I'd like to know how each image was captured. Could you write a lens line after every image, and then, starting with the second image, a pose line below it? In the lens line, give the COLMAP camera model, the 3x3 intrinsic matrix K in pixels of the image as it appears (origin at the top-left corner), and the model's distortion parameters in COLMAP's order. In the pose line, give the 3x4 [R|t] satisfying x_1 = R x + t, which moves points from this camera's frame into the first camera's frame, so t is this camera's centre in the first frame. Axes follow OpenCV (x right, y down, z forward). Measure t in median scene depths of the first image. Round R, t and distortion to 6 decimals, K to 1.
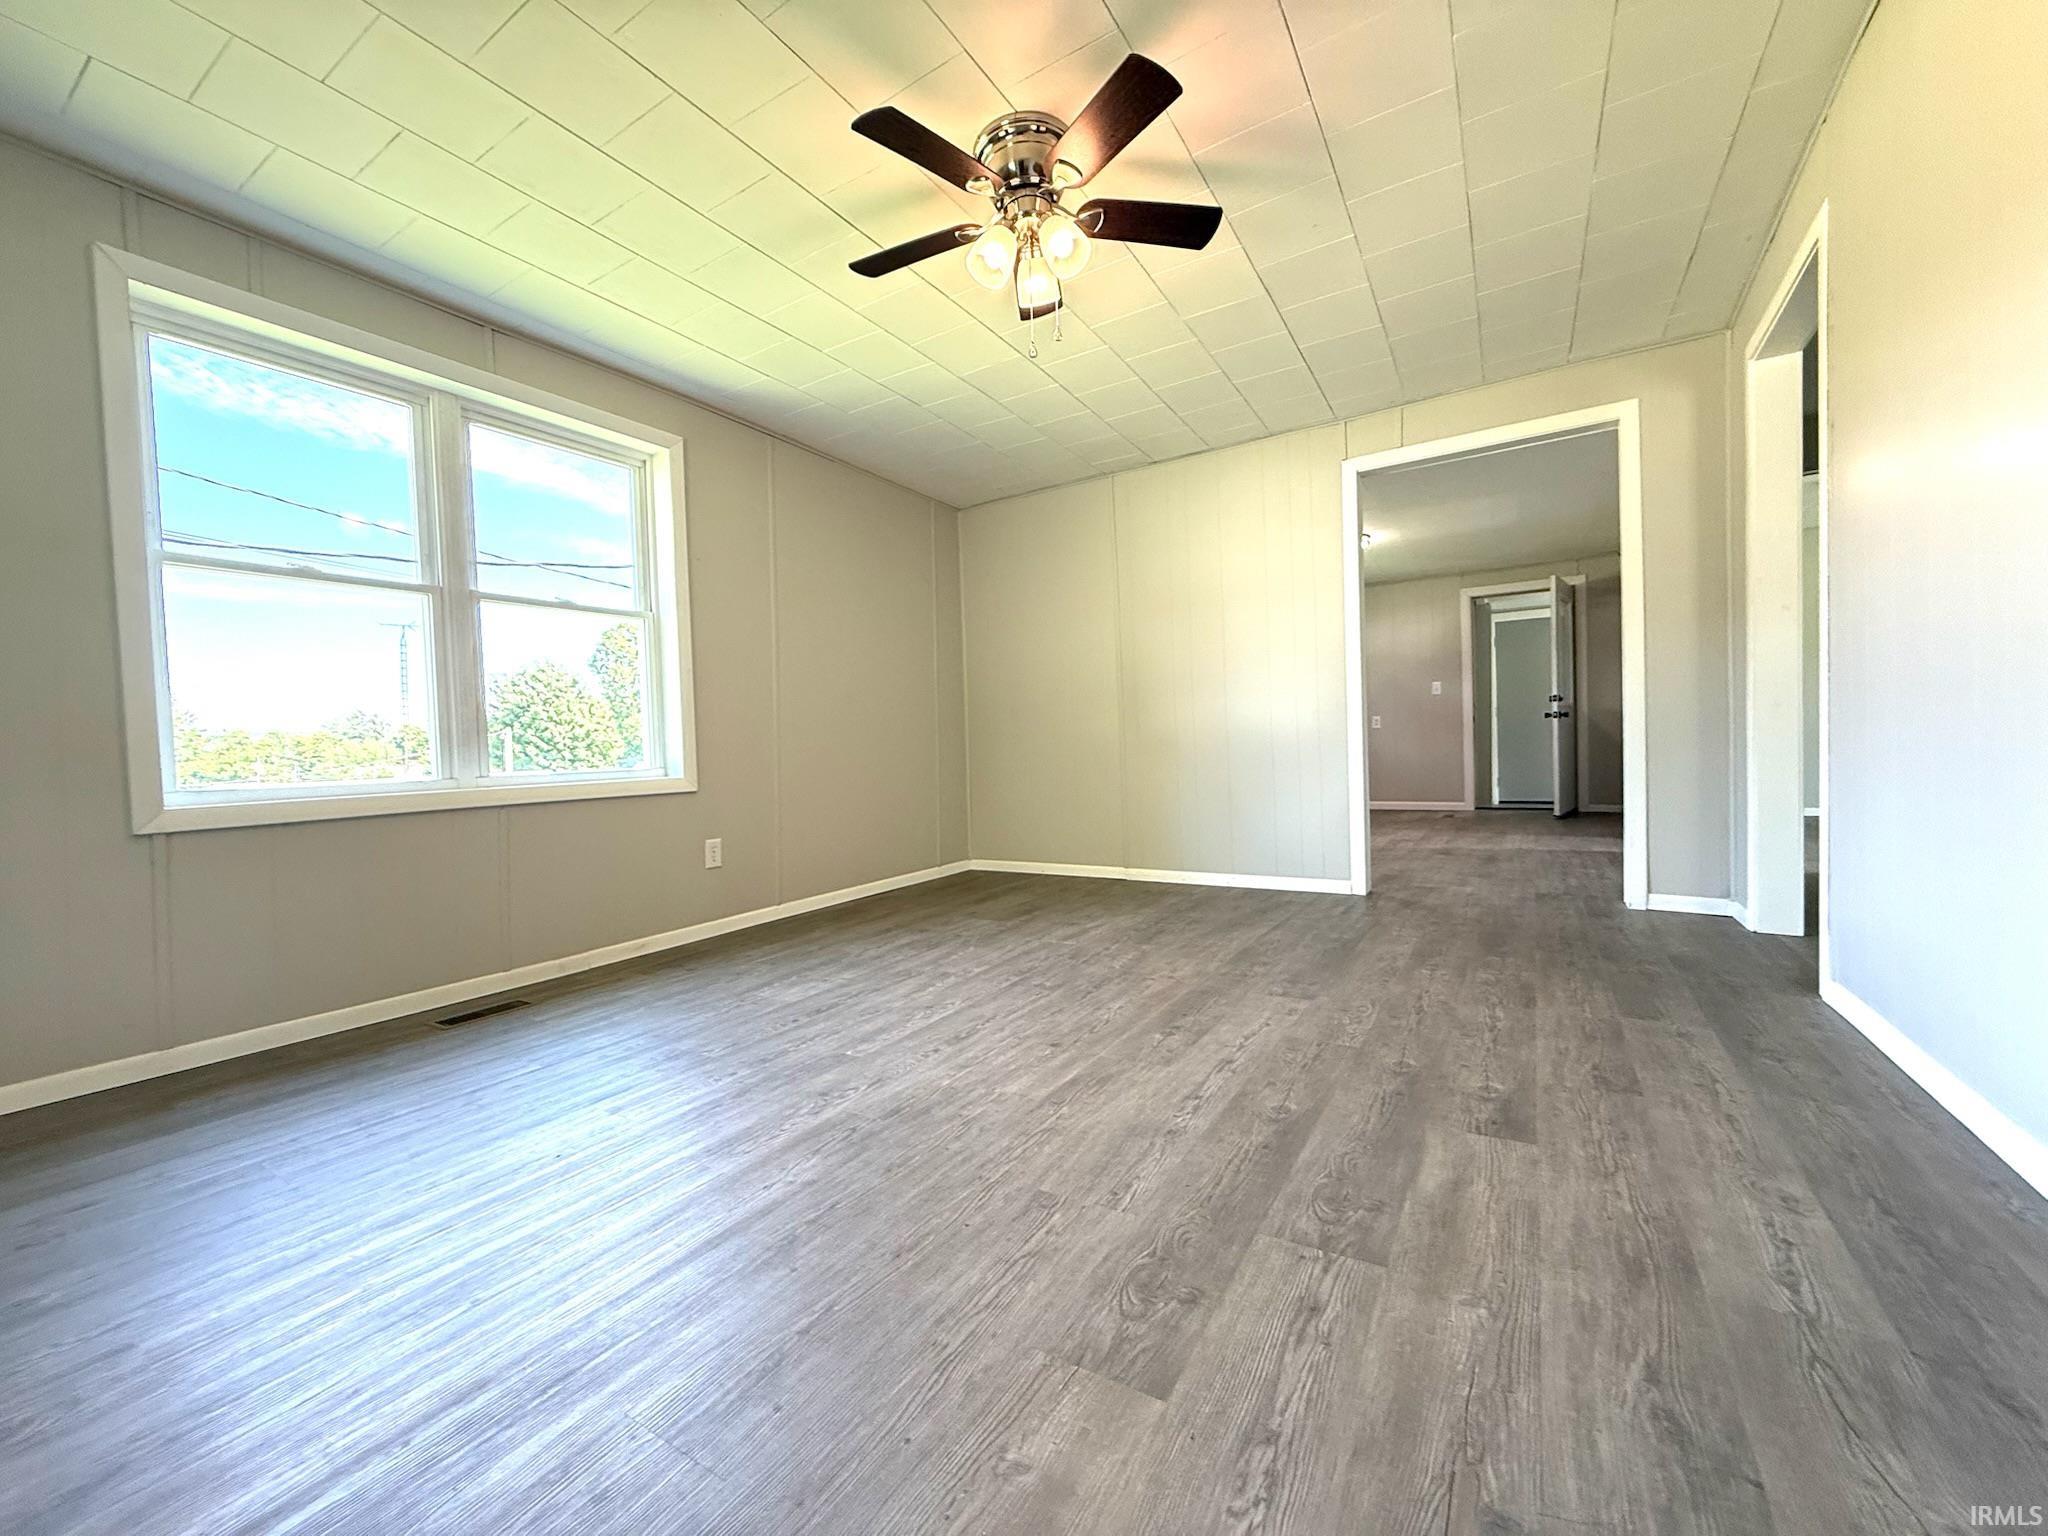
lens RADIAL K [[814.3, 0, 1021.9], [0, 814.3, 768.0], [0, 0, 1]] dist [0.001251, -0.000237]
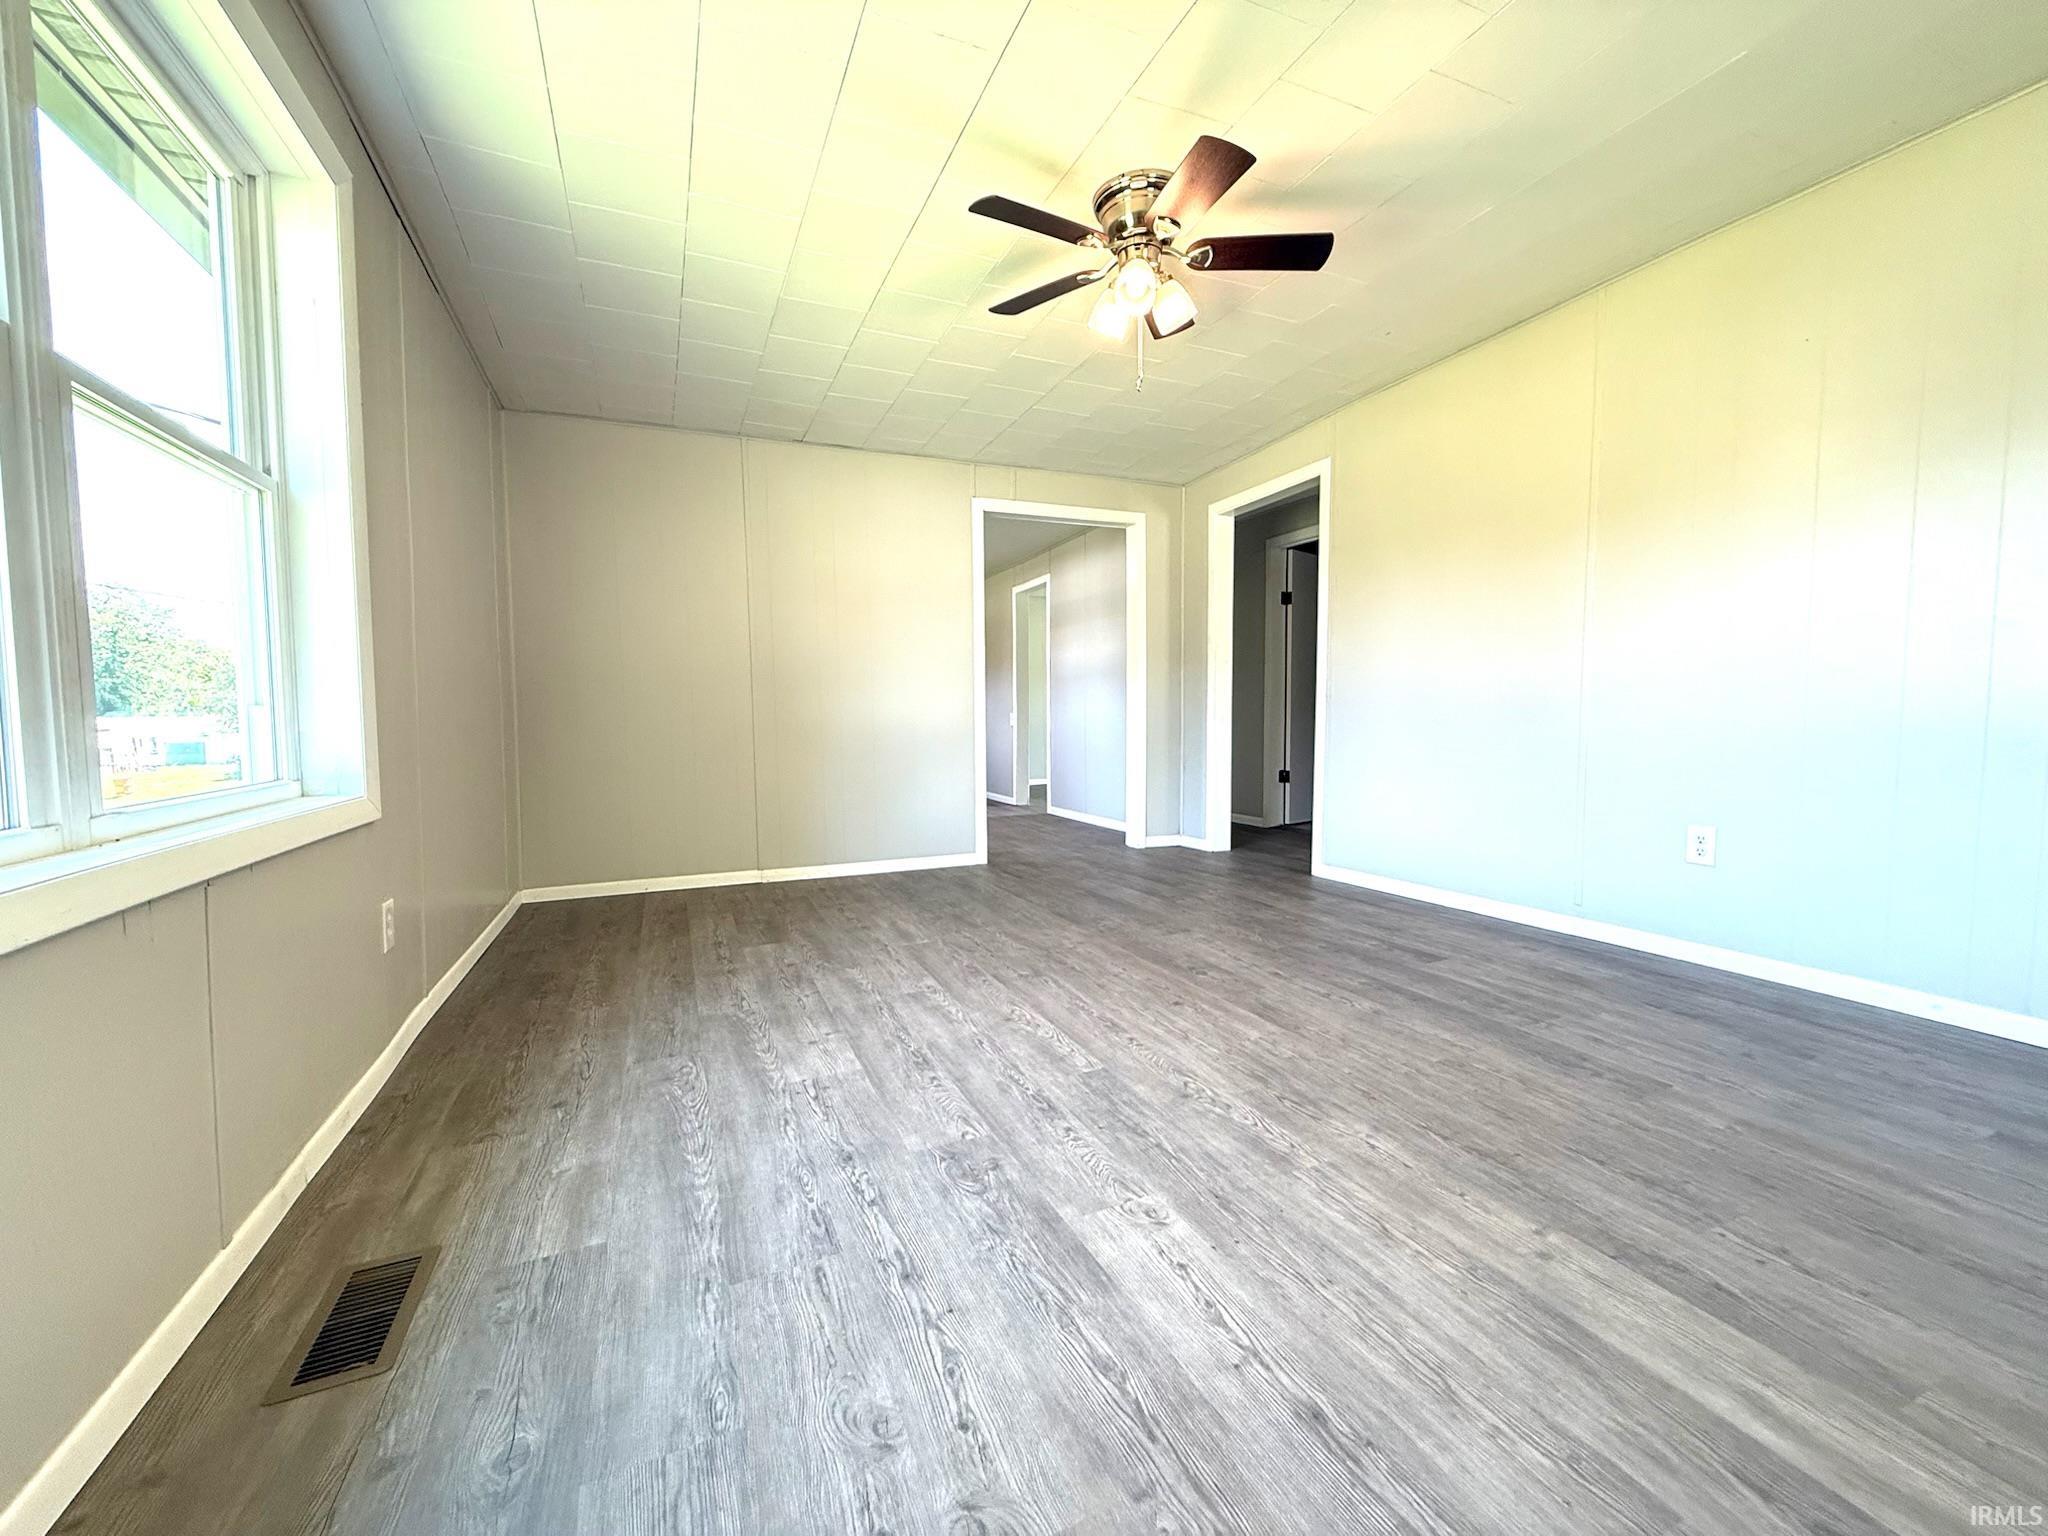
lens RADIAL K [[814.3, 0, 1017.4], [0, 814.3, 760.7], [0, 0, 1]] dist [0.001251, -0.000237]
pose [[0.564008, -0.018975, 0.825551, -0.983813], [0.012027, 0.999819, 0.014764, -0.023984], [-0.825682, 0.001602, 0.564134, 0.505839]]
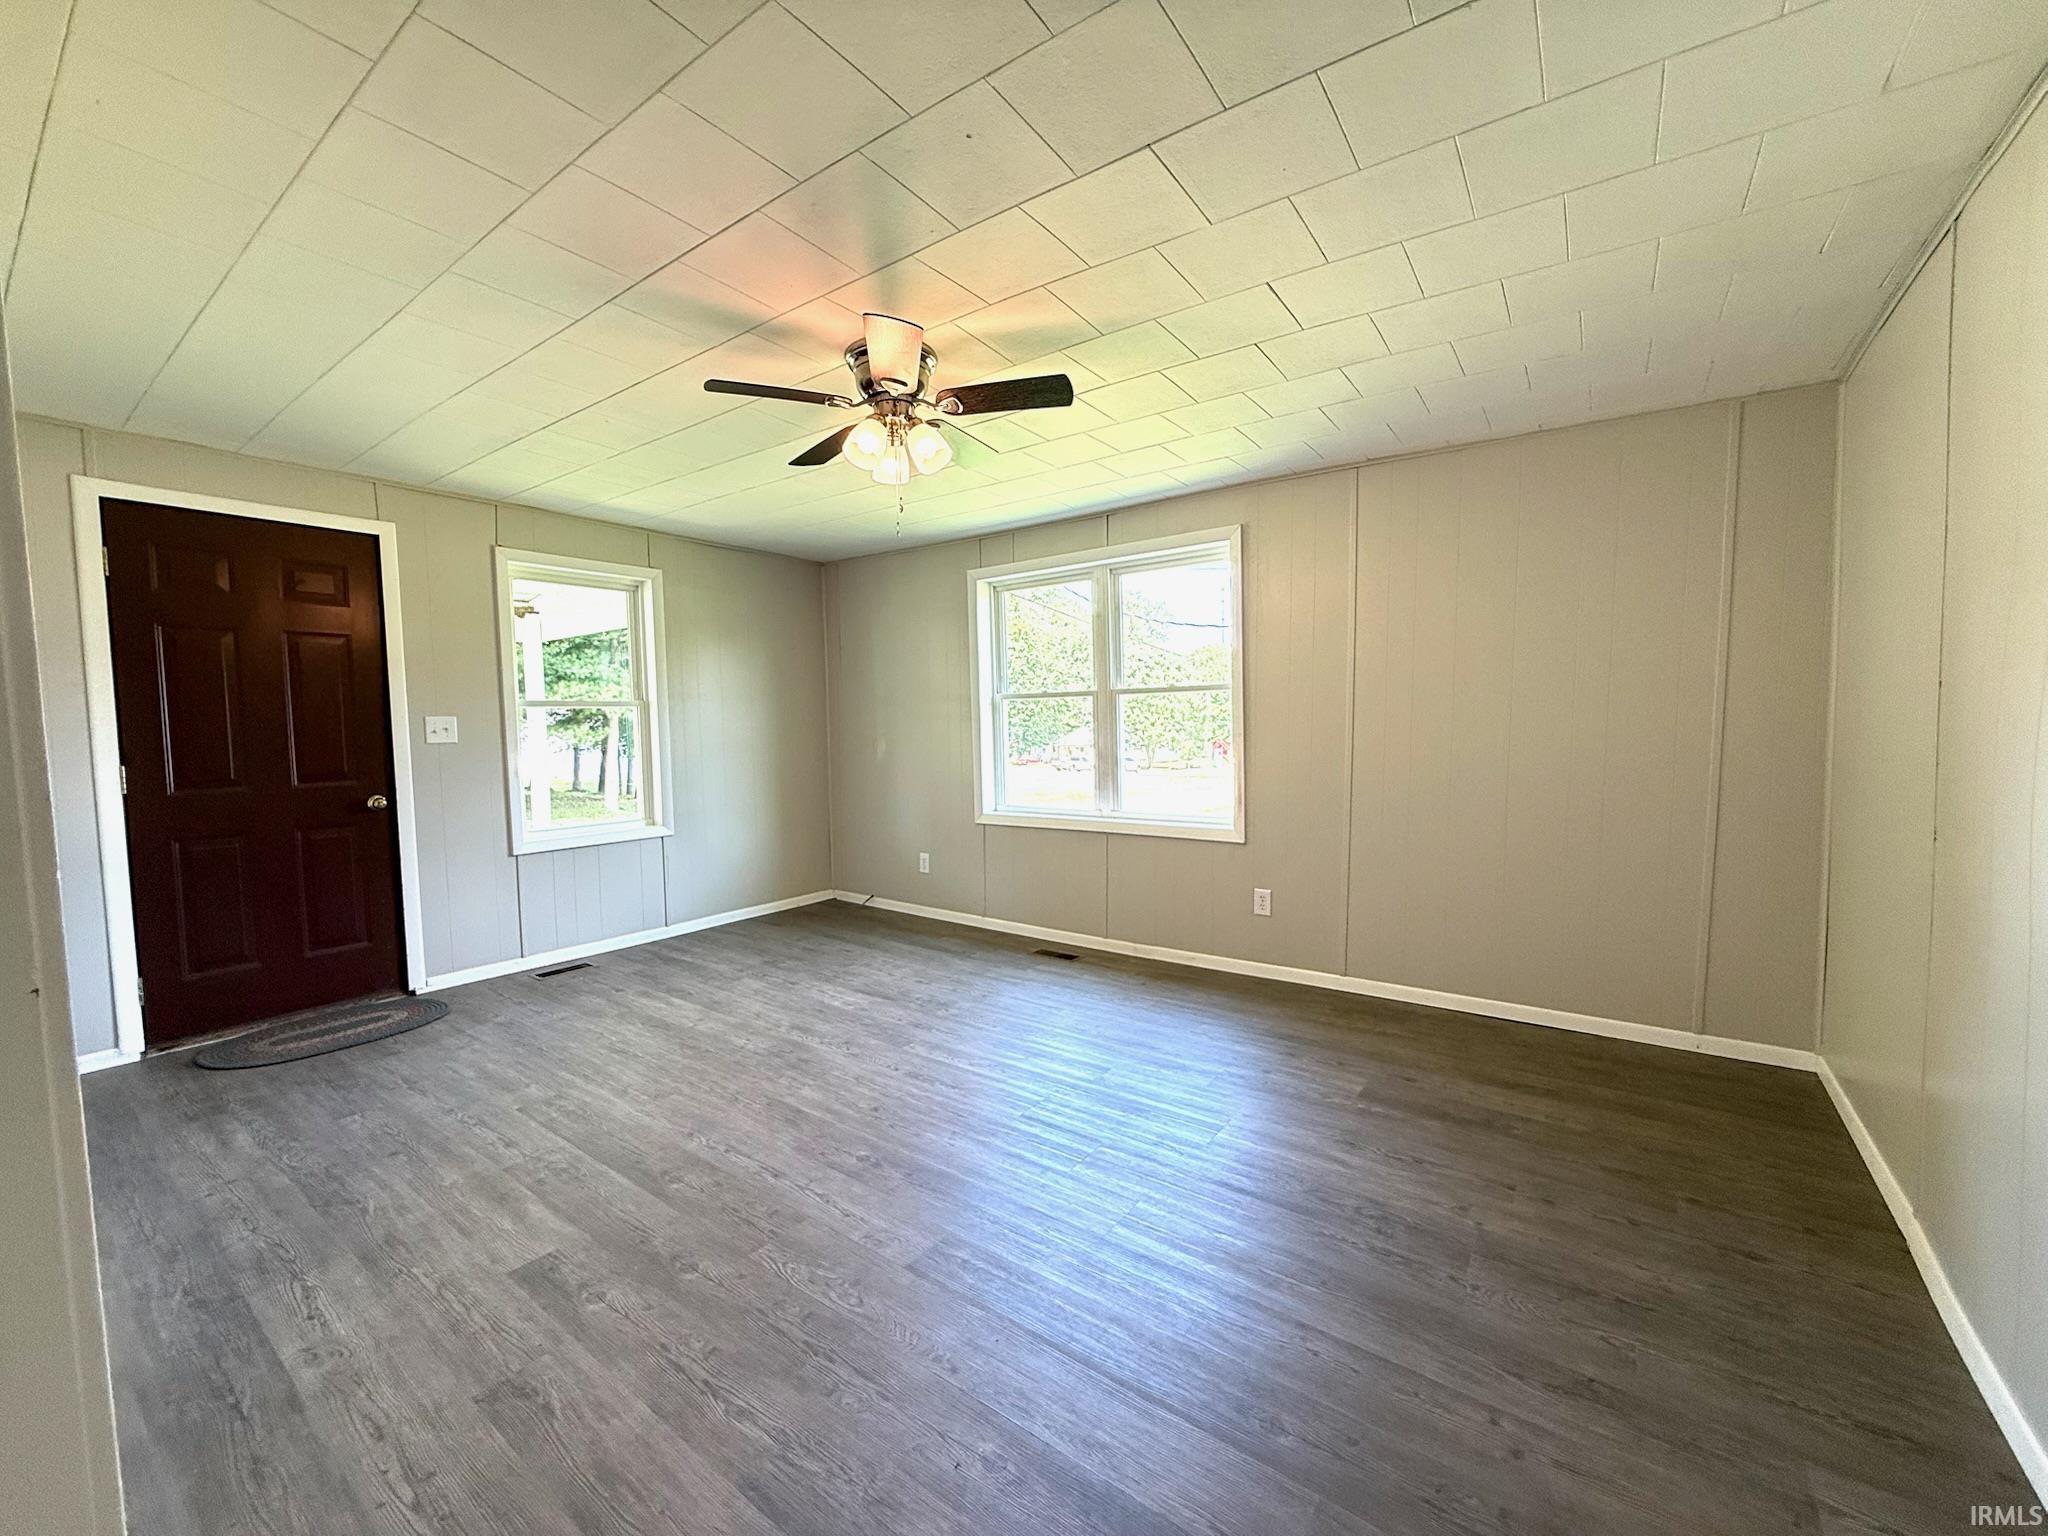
lens RADIAL K [[814.3, 0, 1010.4], [0, 814.3, 767.0], [0, 0, 1]] dist [0.001251, -0.000237]
pose [[-0.082921, 0.093769, -0.992135, 1.147769], [-0.003325, 0.995532, 0.094368, -0.283877], [0.996551, 0.011124, -0.082239, 1.235022]]
